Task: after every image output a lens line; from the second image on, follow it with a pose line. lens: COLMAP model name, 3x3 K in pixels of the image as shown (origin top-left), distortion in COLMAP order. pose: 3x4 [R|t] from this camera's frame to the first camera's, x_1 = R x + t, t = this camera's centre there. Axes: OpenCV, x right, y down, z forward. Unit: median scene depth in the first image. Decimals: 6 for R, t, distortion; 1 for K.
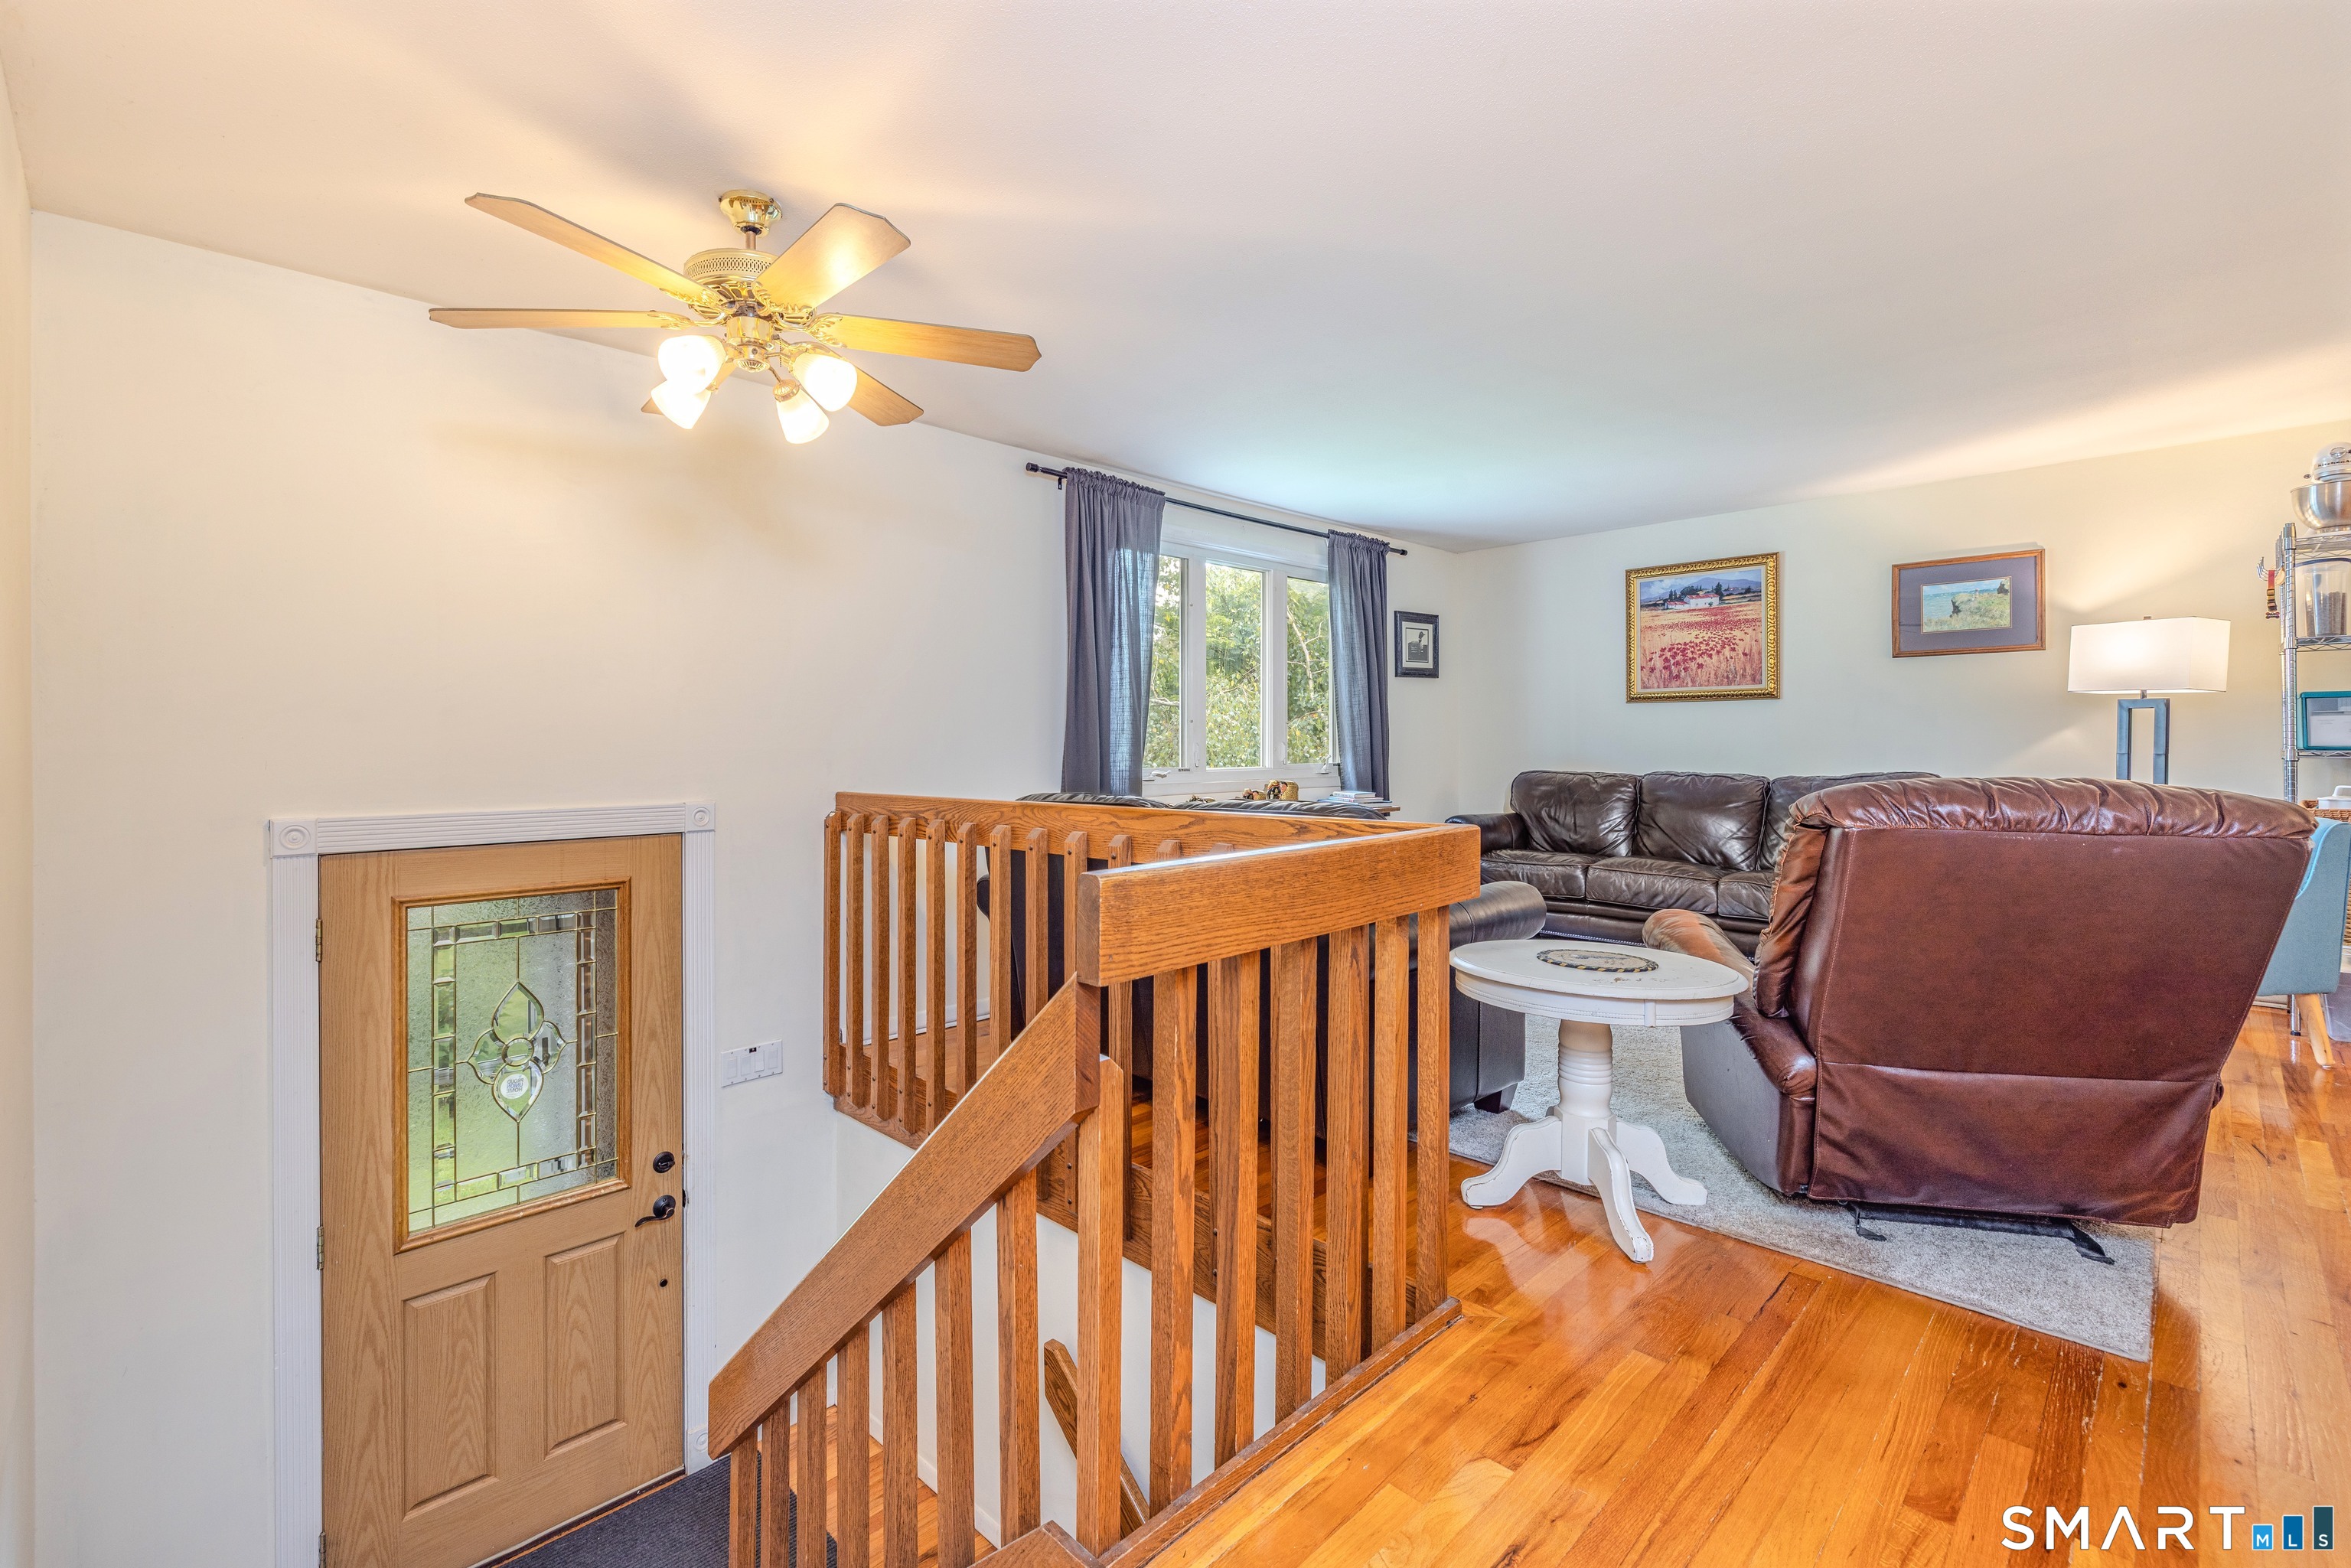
lens RADIAL K [[1058.4, 0, 1065.8], [0, 1058.4, 750.0], [0, 0, 1]] dist [0.000422, -0.000153]
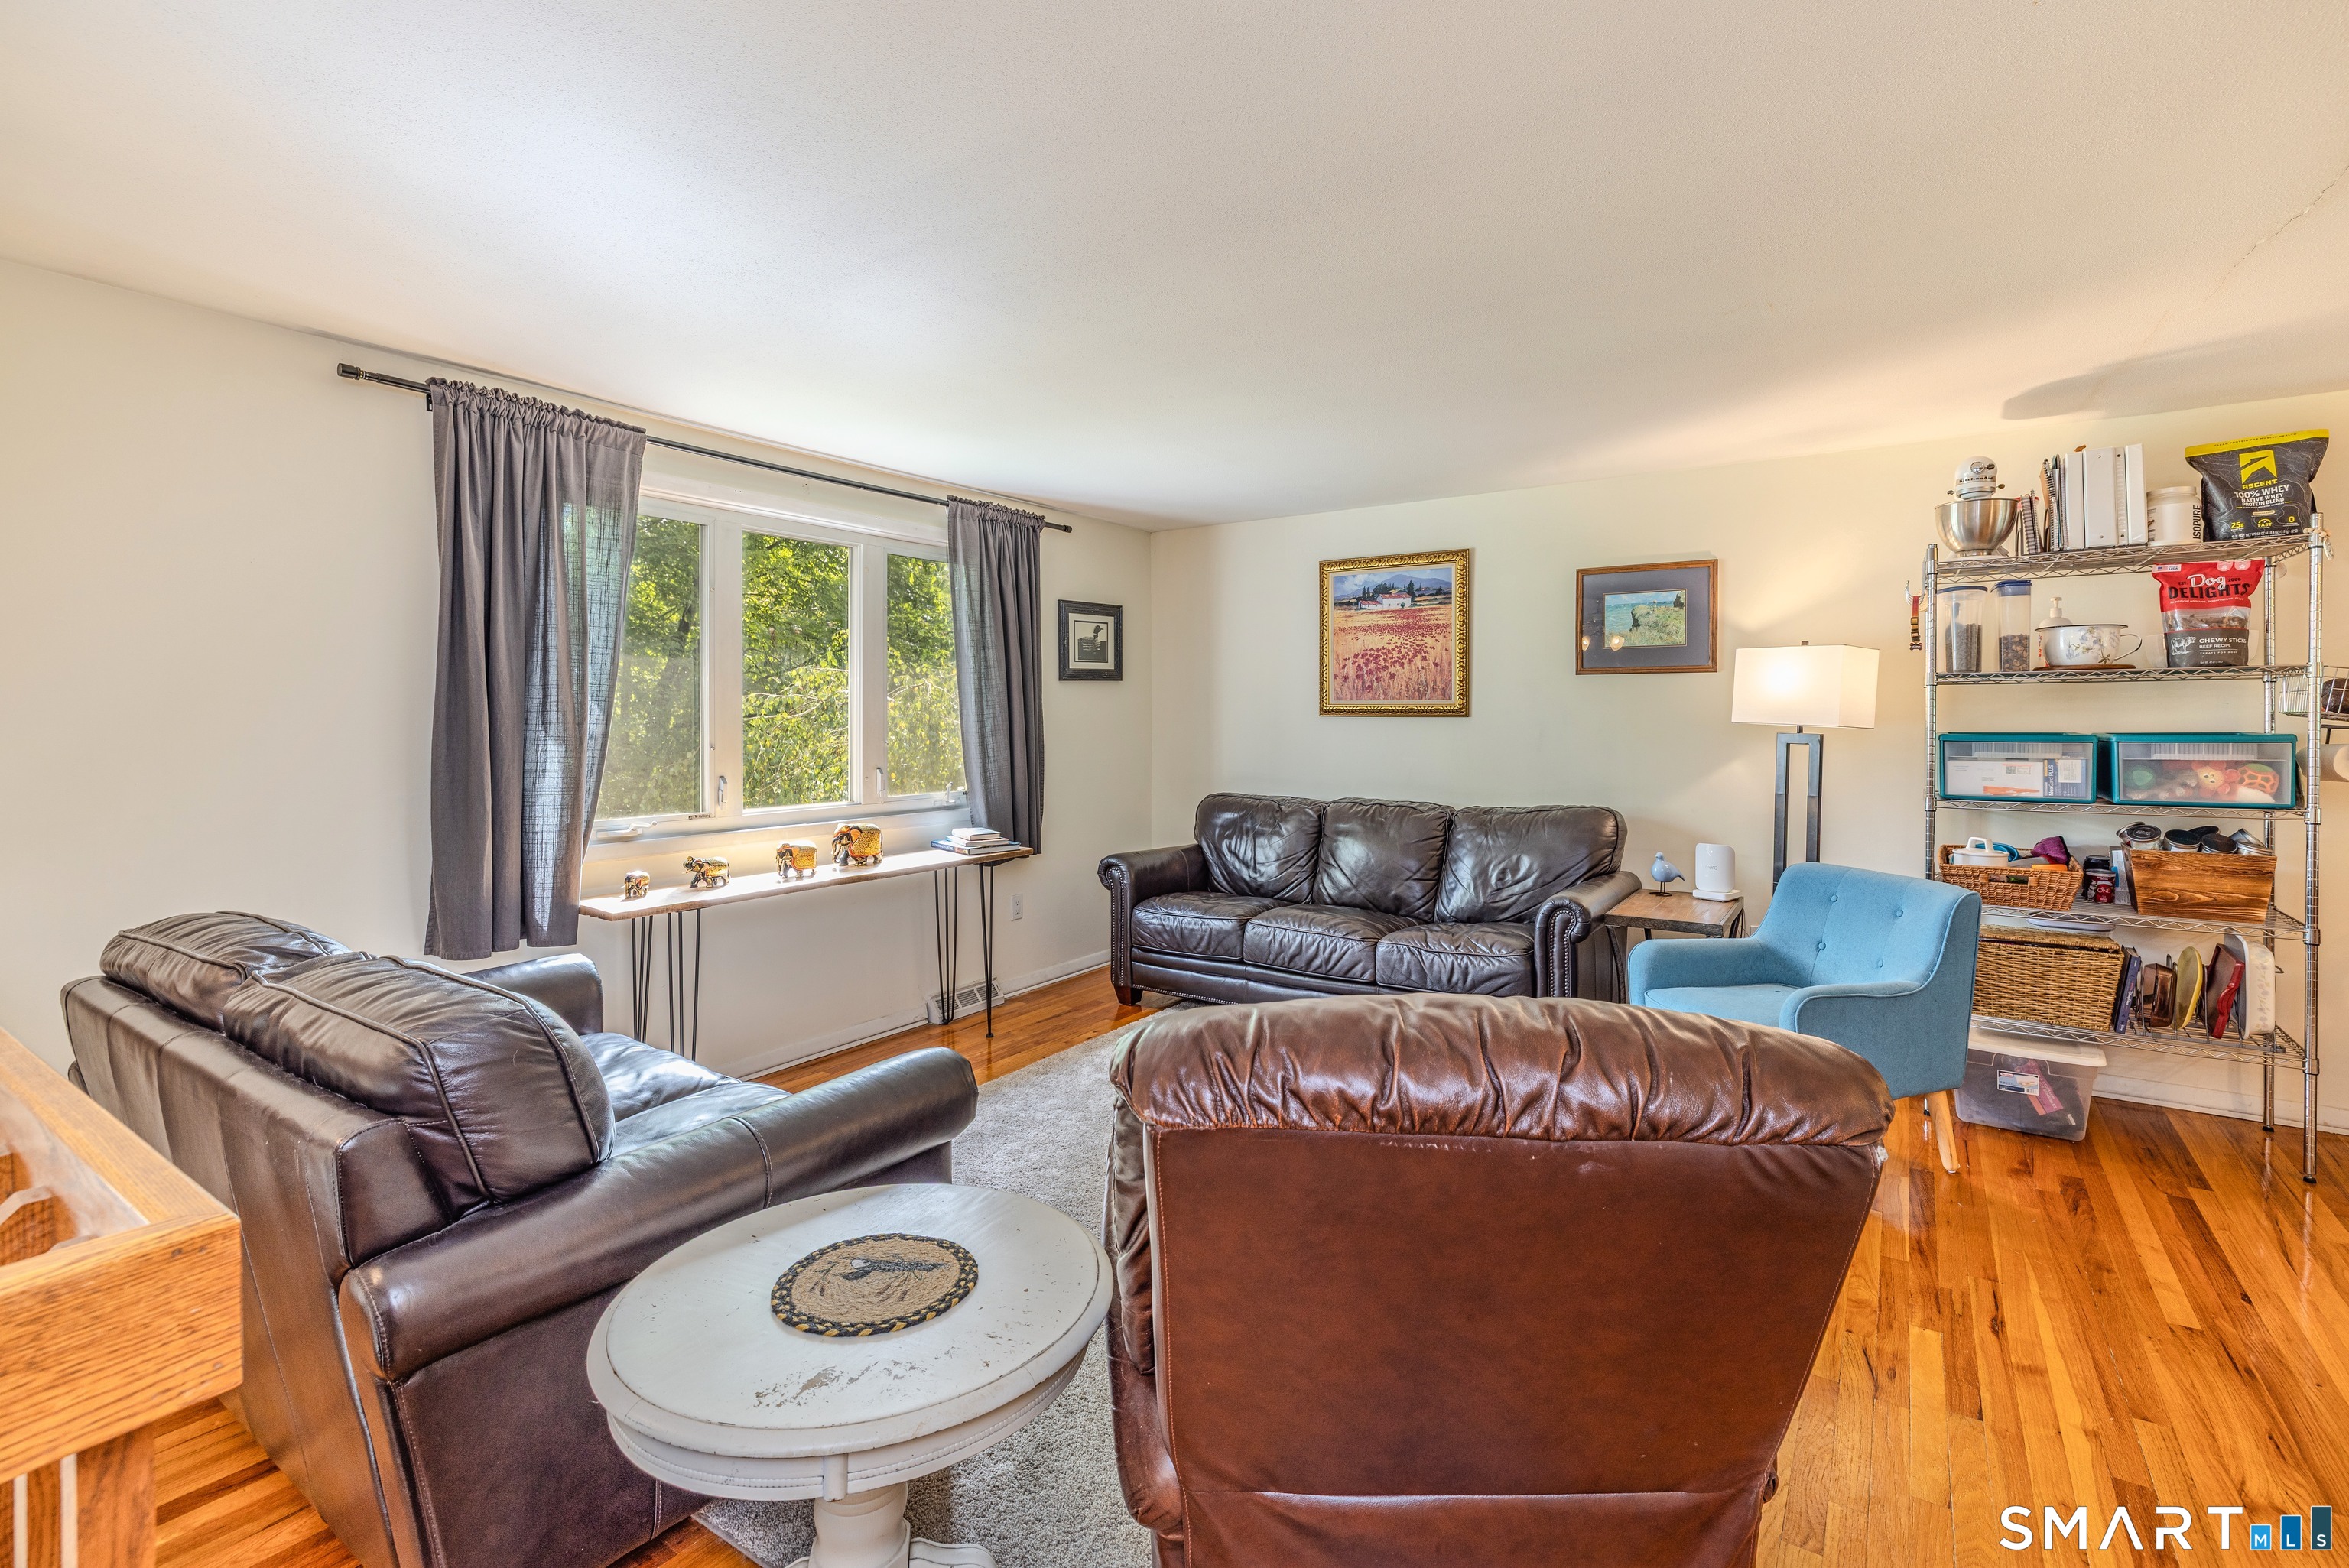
lens RADIAL K [[1074.5, 0, 1181.5], [0, 1074.5, 733.4], [0, 0, 1]] dist [-0.001237, -0.000135]
pose [[0.973494, 0.003452, 0.228688, 0.240831], [-0.006882, 0.999875, 0.014203, -0.045858], [-0.228610, -0.015401, 0.973396, 0.188797]]
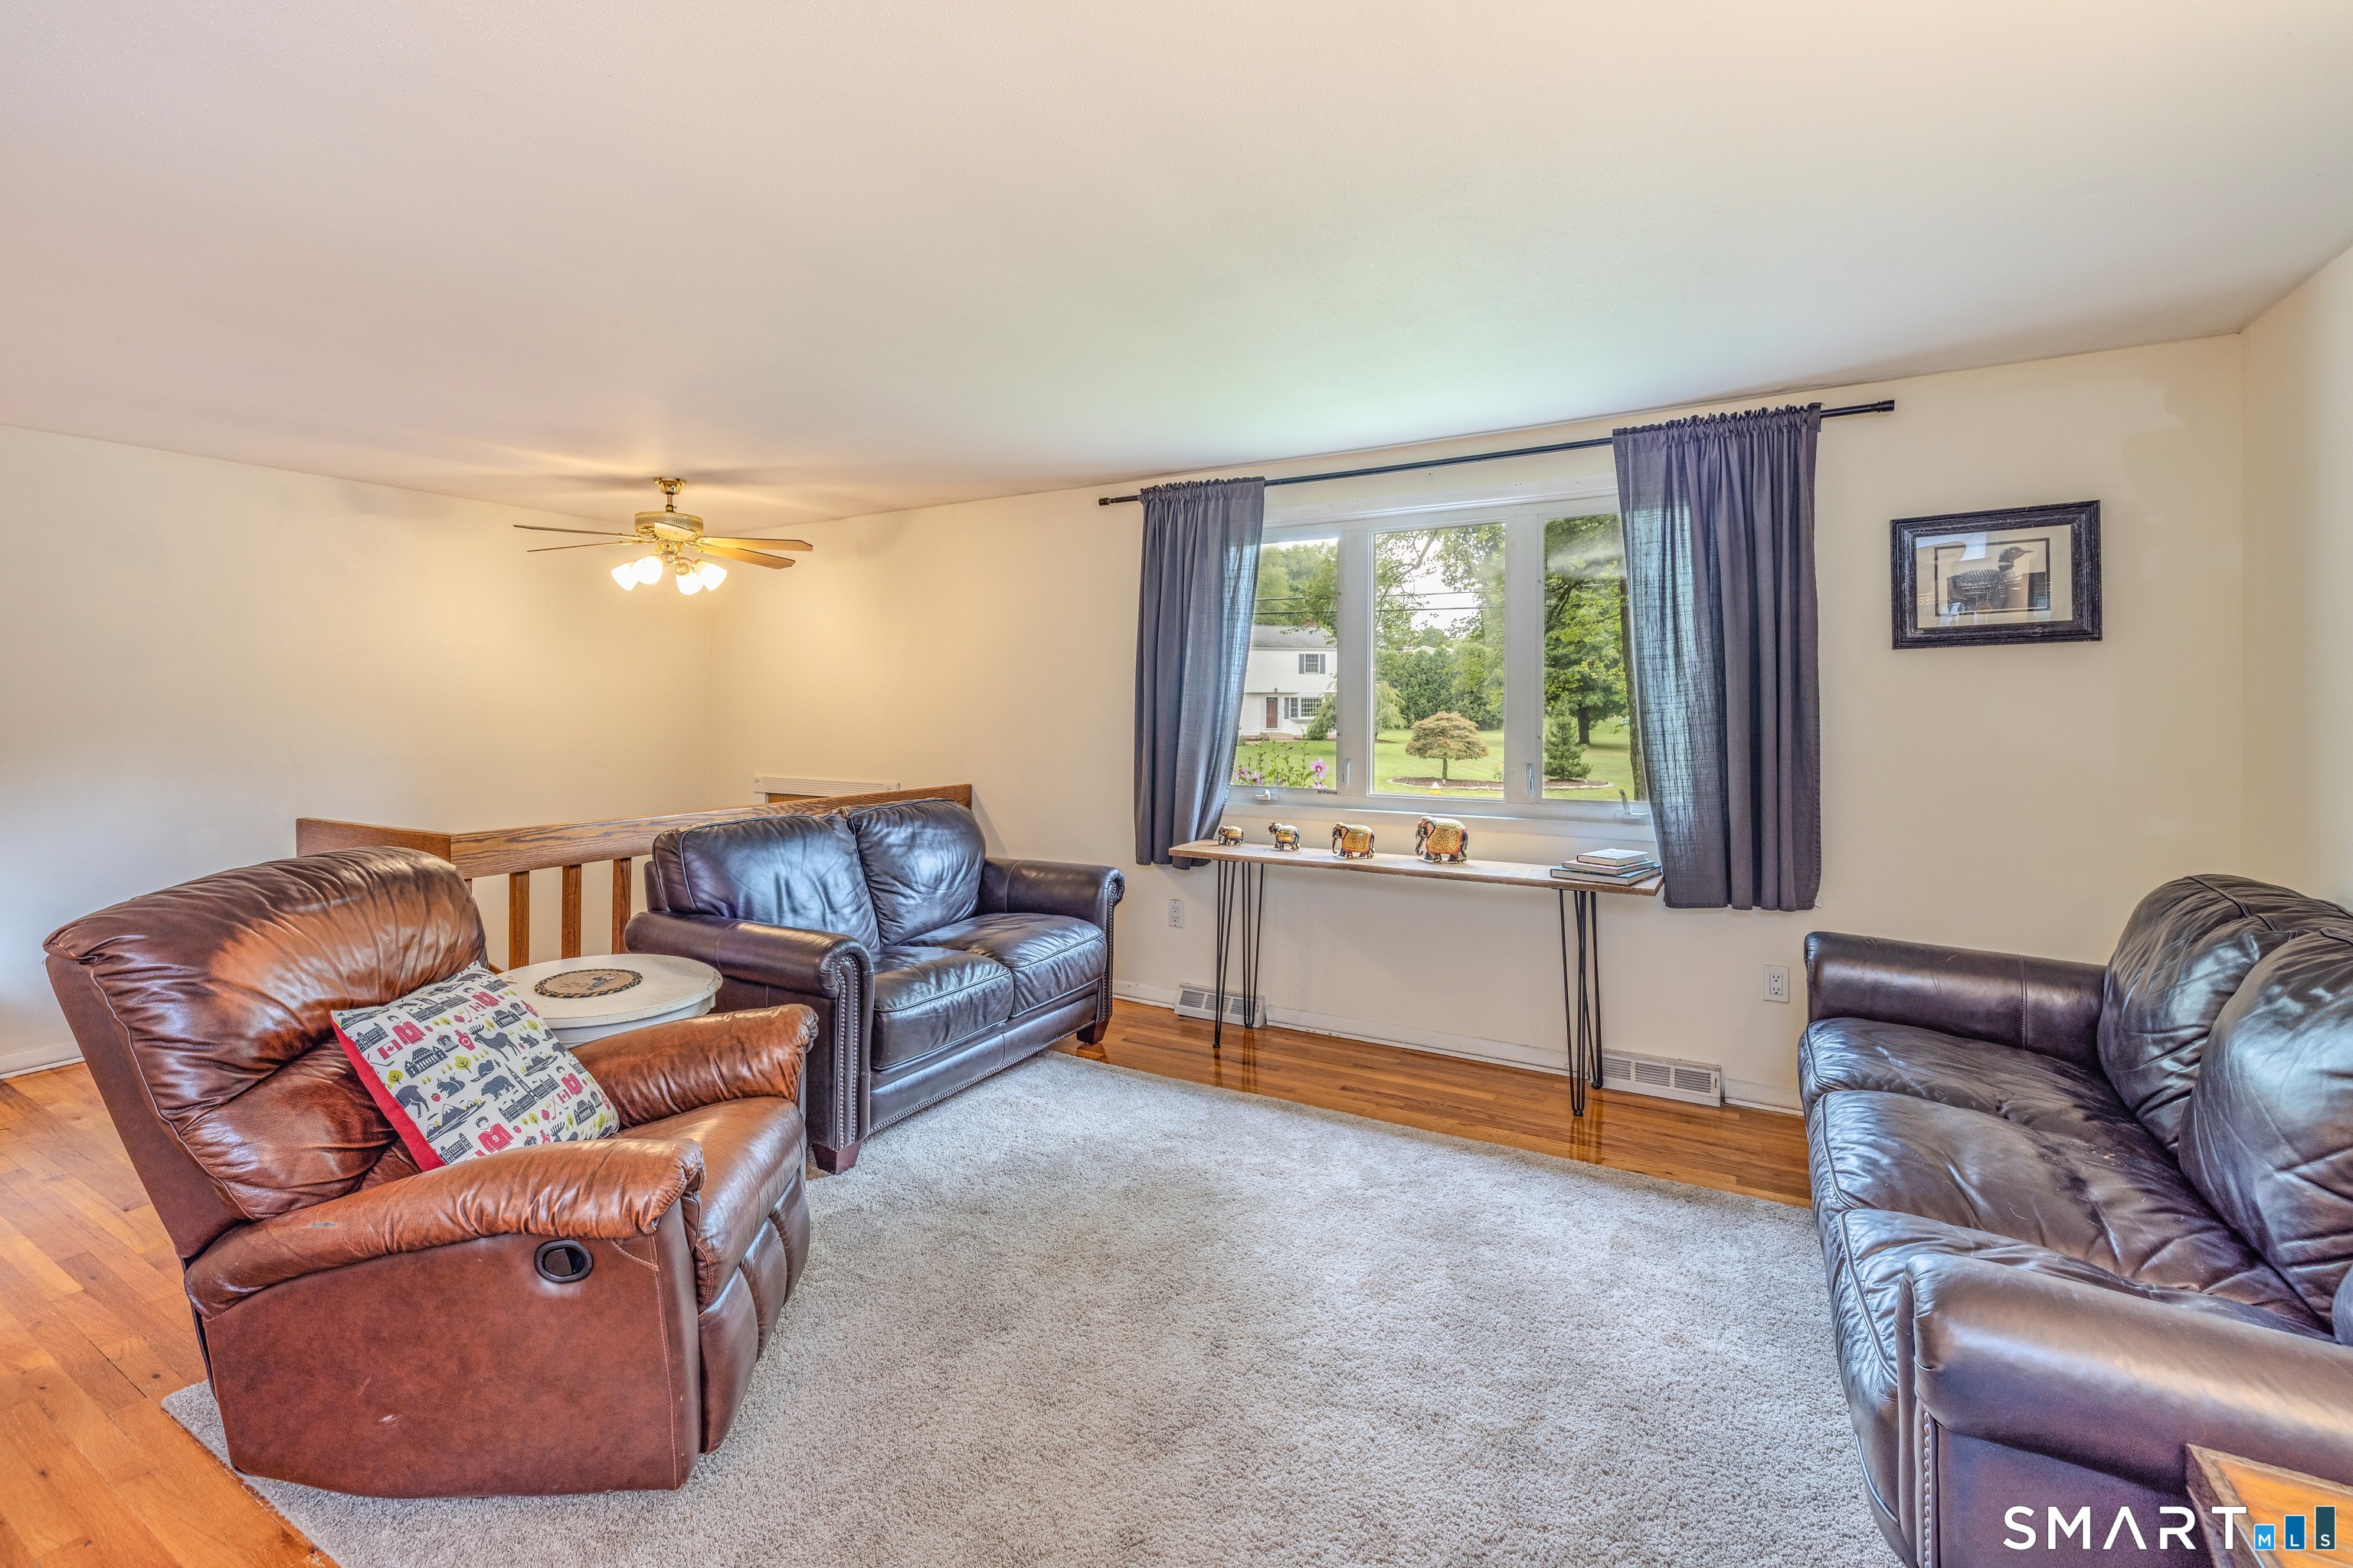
lens RADIAL K [[1020.5, 0, 1180.7], [0, 1020.5, 728.6], [0, 0, 1]] dist [-0.001645, -0.000386]
pose [[0.293676, 0.025599, -0.955562, 0.772705], [-0.006134, 0.999671, 0.024895, -0.045868], [0.955885, -0.001450, 0.293736, 0.590117]]
